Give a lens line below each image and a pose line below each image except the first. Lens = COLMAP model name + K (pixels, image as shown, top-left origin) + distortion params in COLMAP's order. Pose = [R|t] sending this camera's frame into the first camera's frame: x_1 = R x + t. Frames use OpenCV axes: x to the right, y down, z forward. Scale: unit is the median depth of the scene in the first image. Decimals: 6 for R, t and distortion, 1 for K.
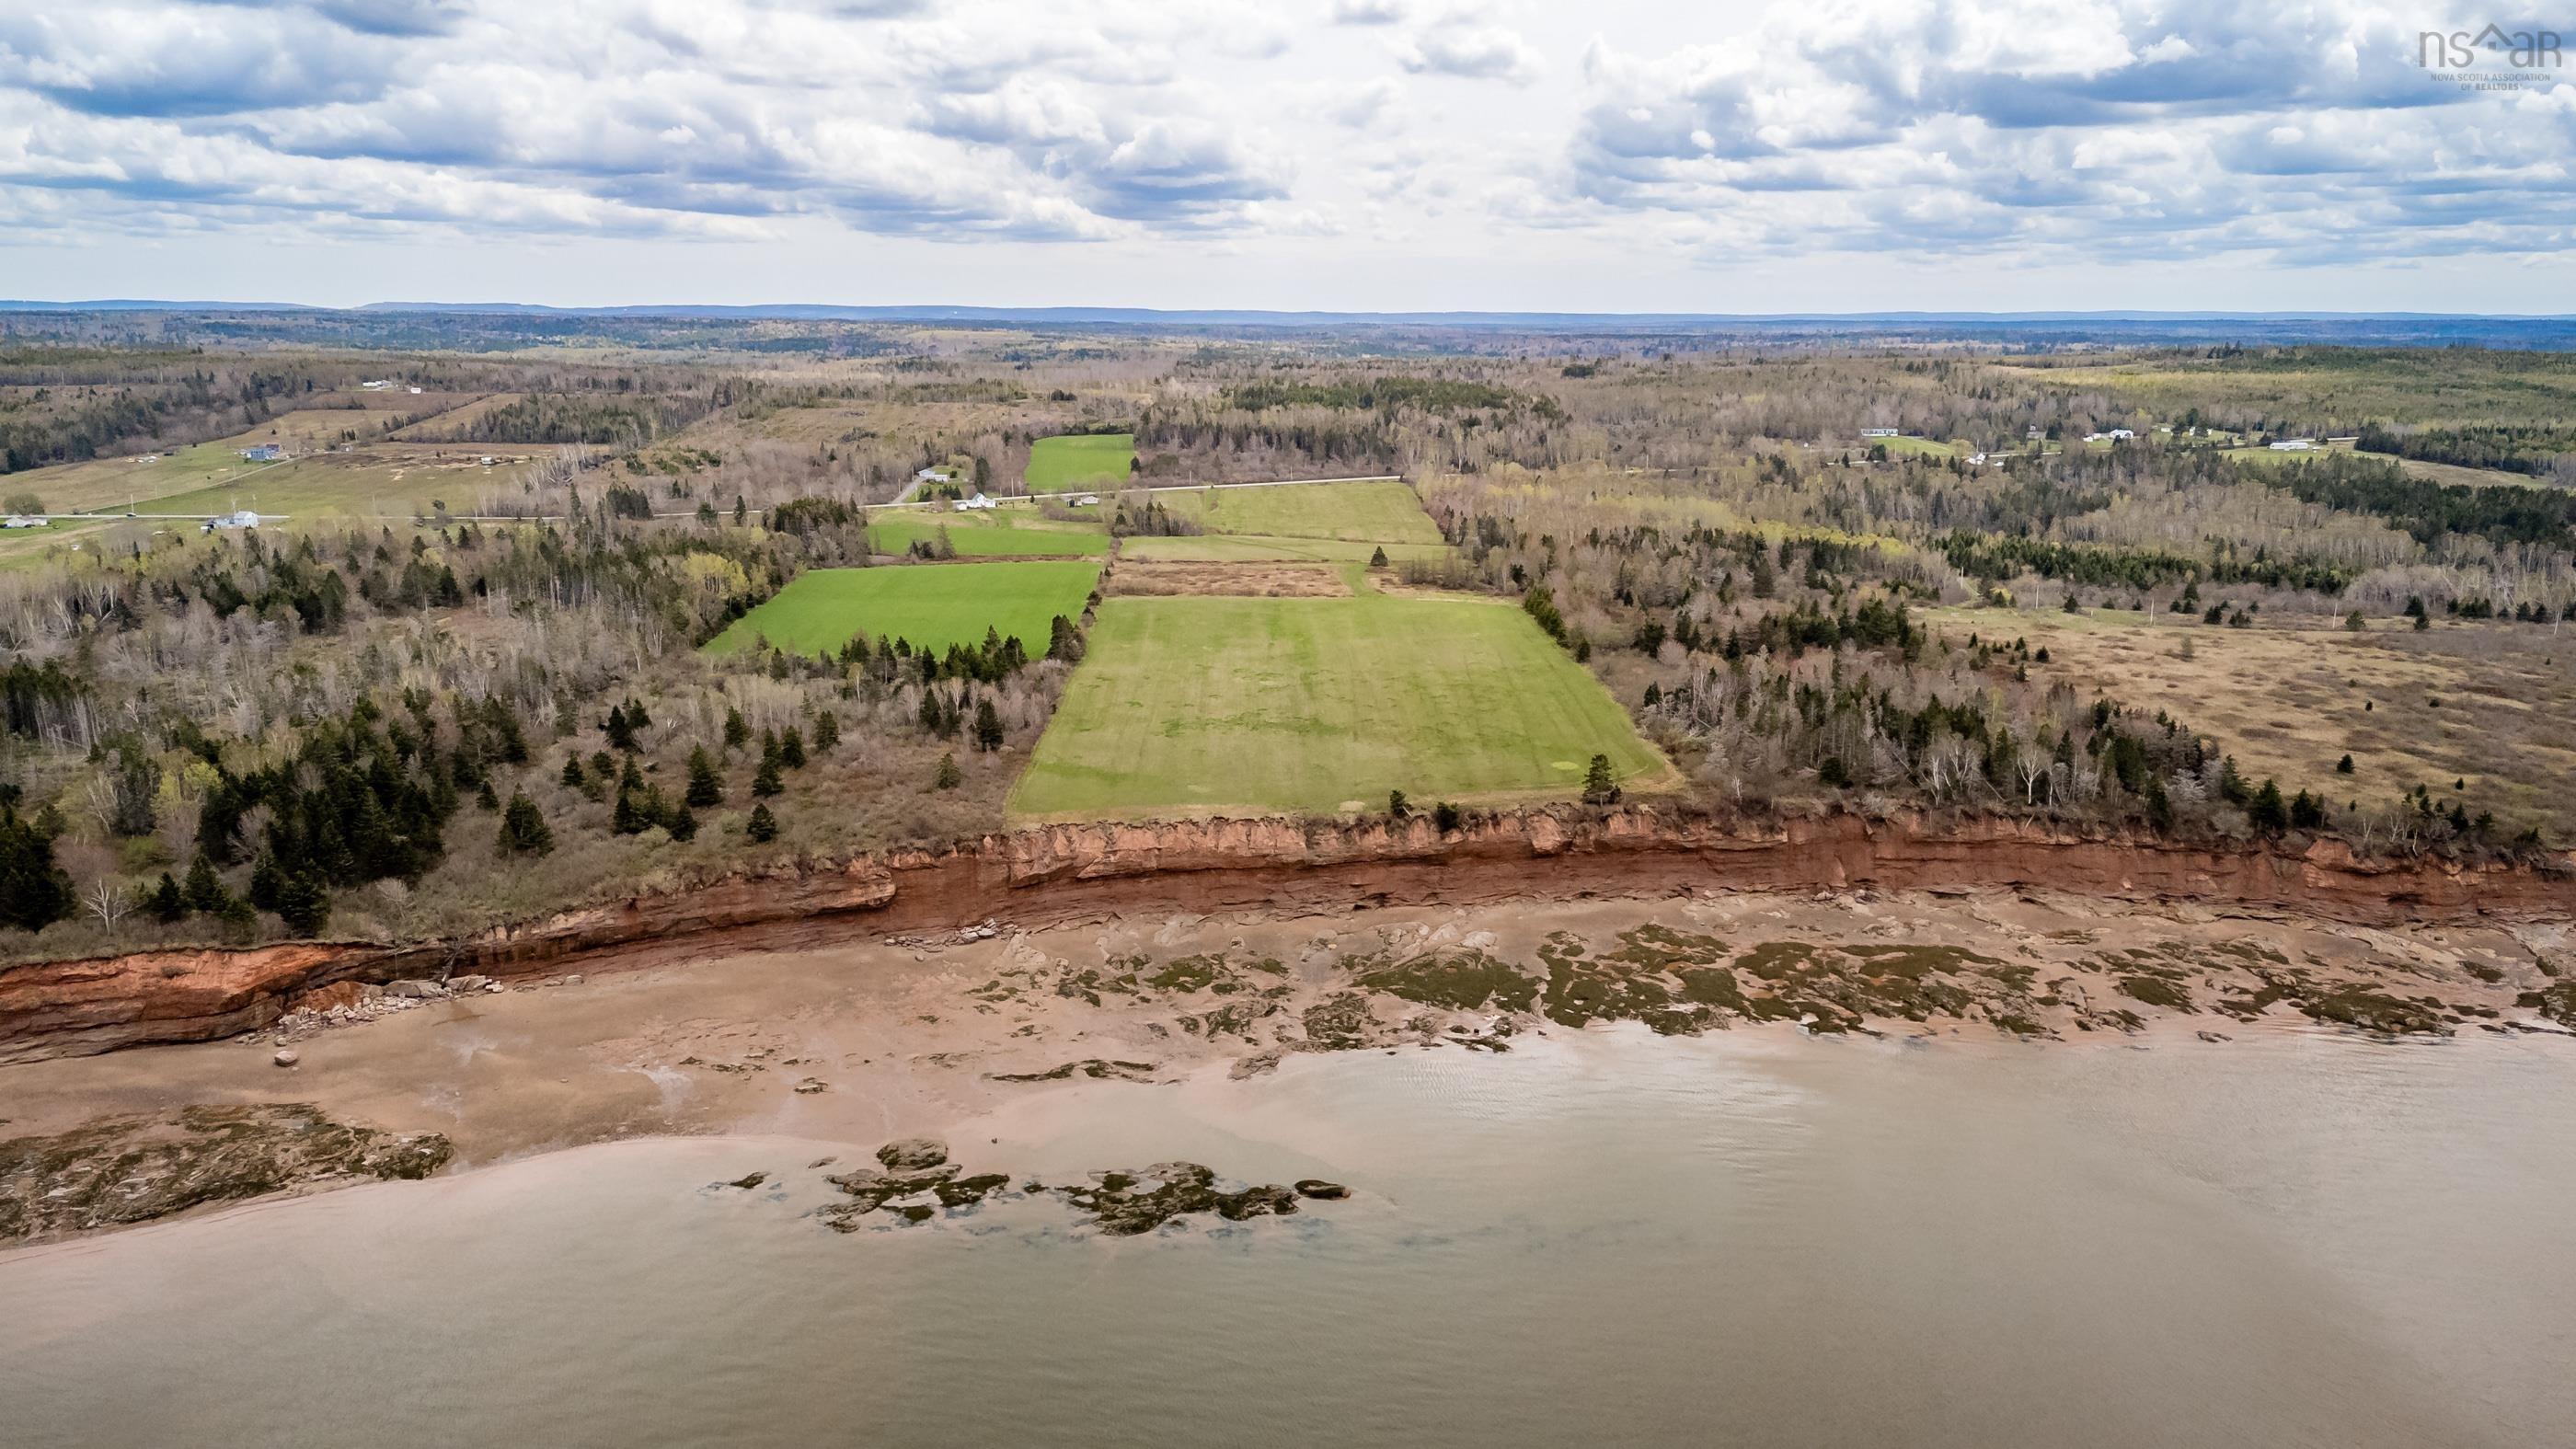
lens RADIAL K [[1902.6, 0, 1289.0], [0, 1902.6, 727.0], [0, 0, 1]] dist [0.058072, -0.048582]
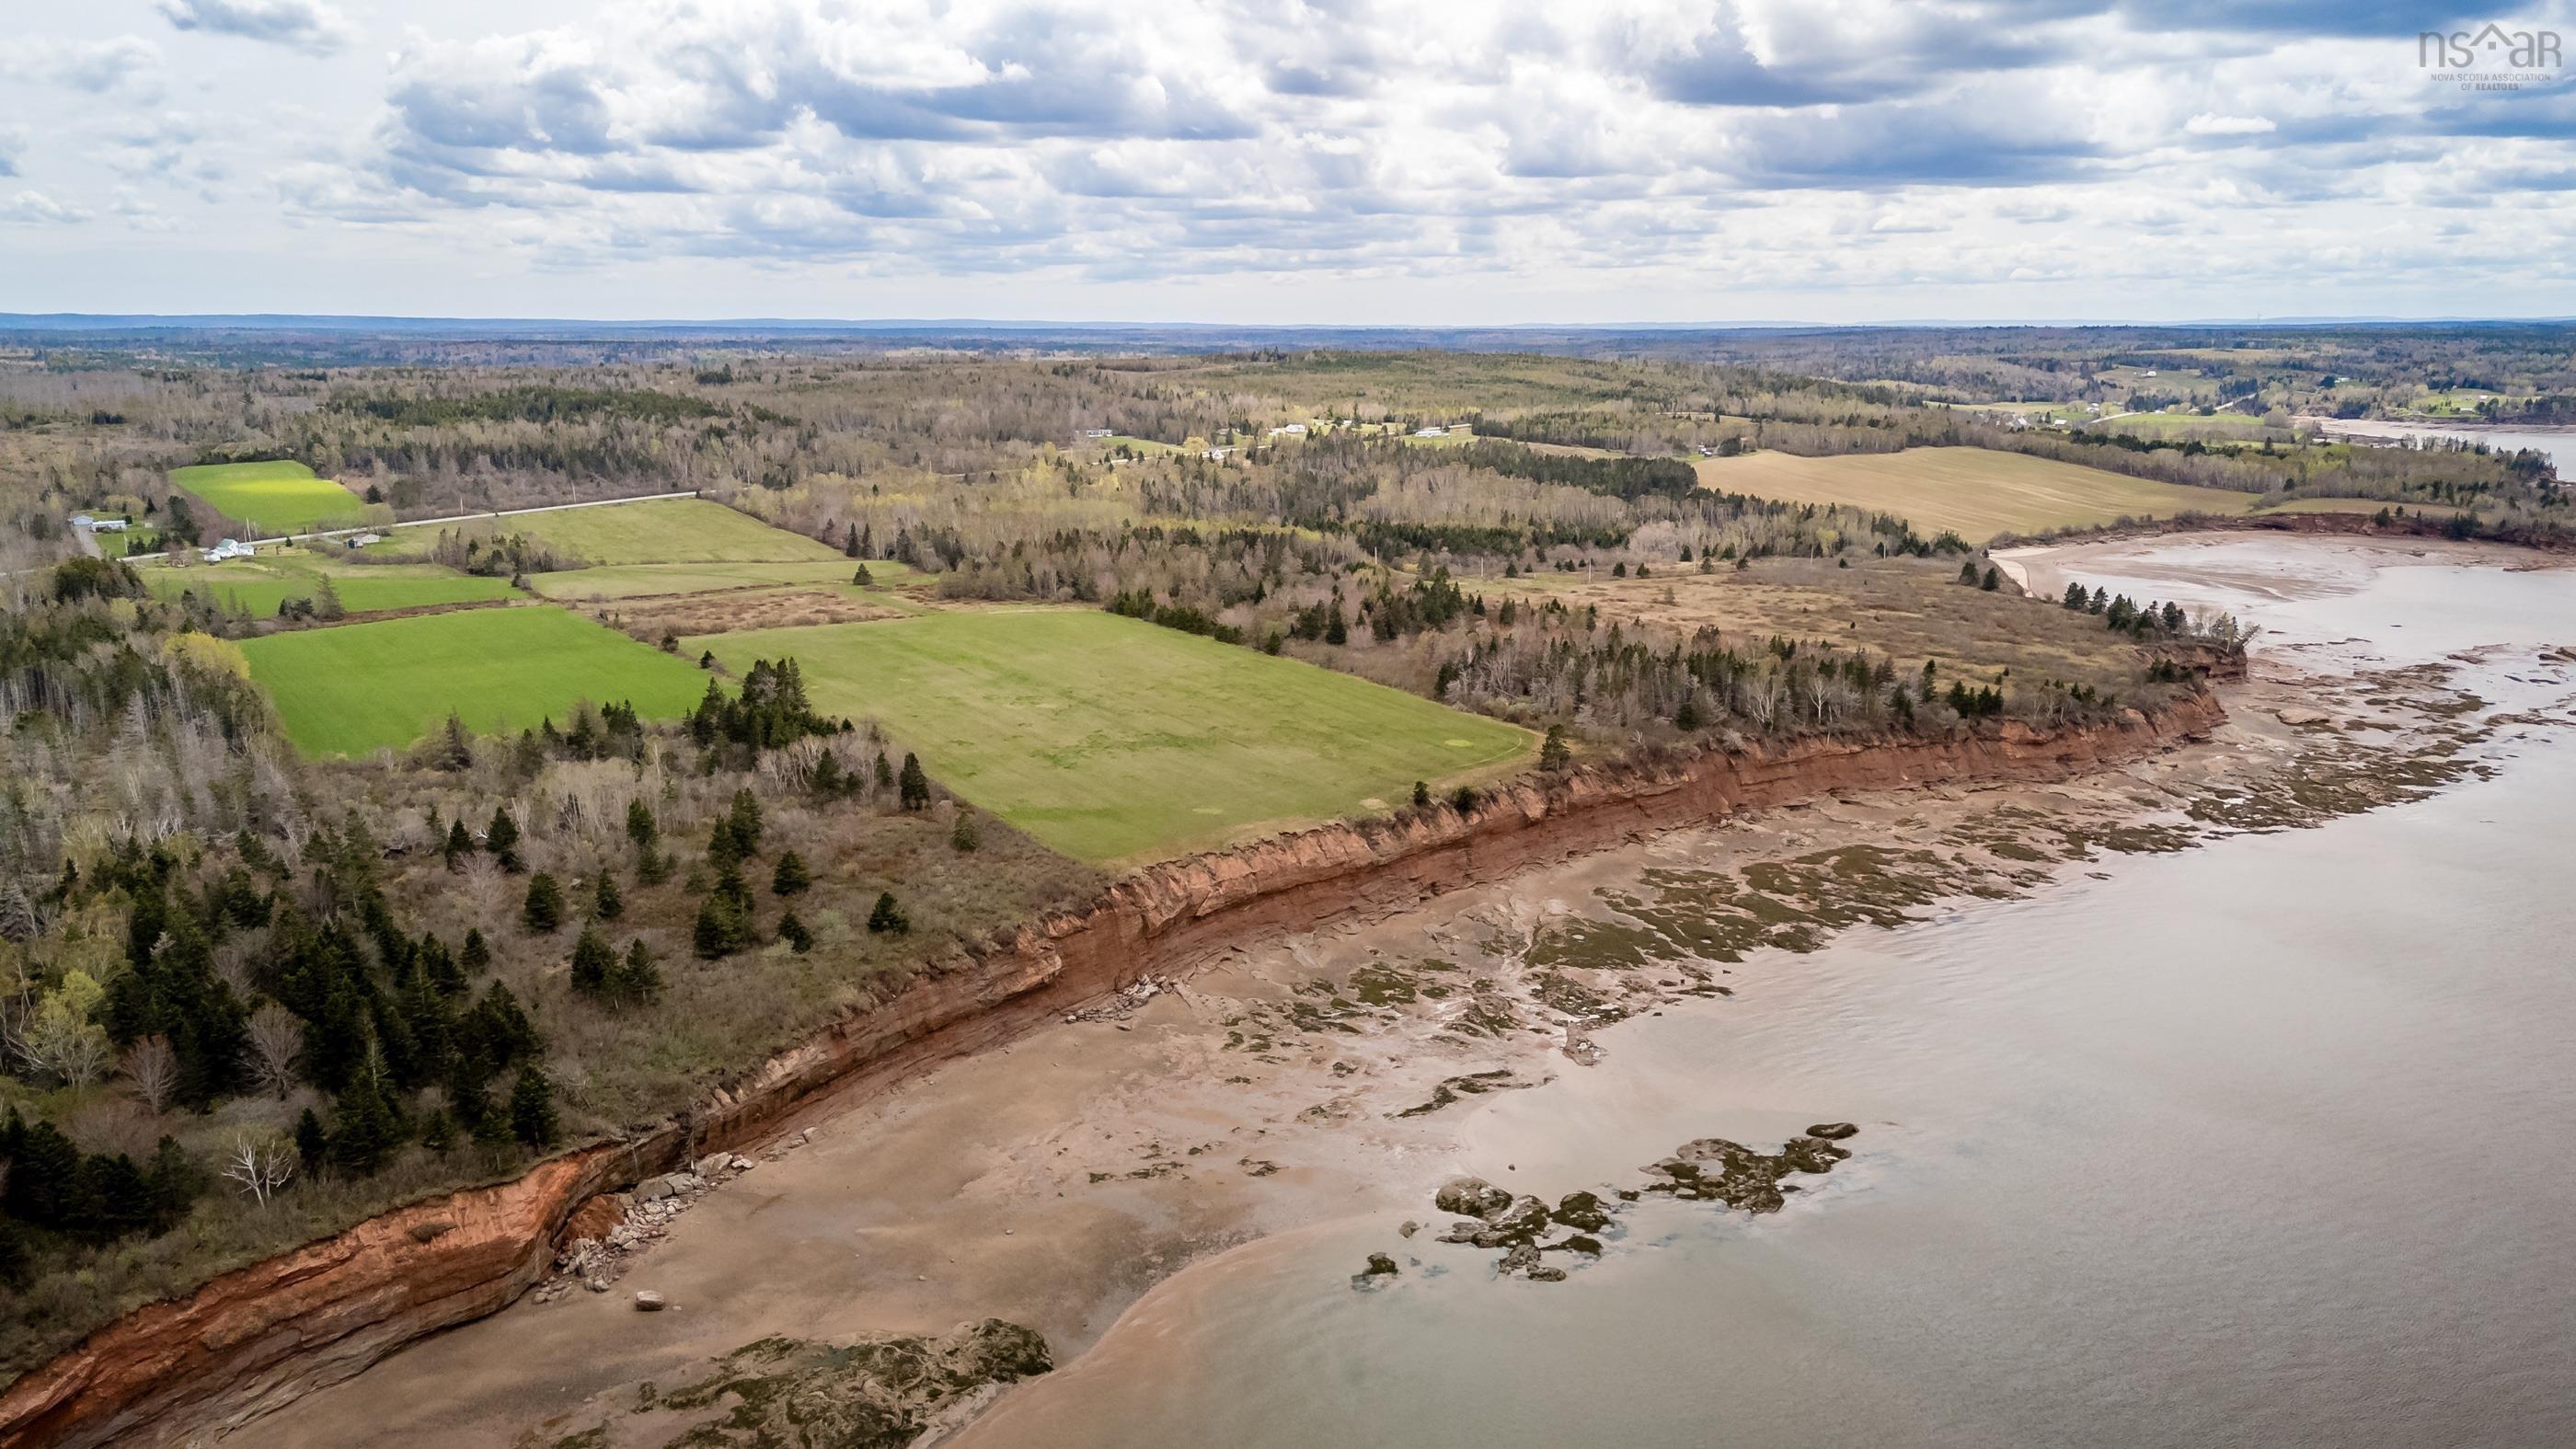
lens RADIAL K [[1902.6, 0, 1342.4], [0, 1902.6, 814.9], [0, 0, 1]] dist [0.058072, -0.048582]
pose [[0.829222, -0.143317, 0.540232, -0.512598], [0.122040, 0.989671, 0.075224, -0.029187], [-0.545433, 0.003552, 0.838147, 0.172115]]
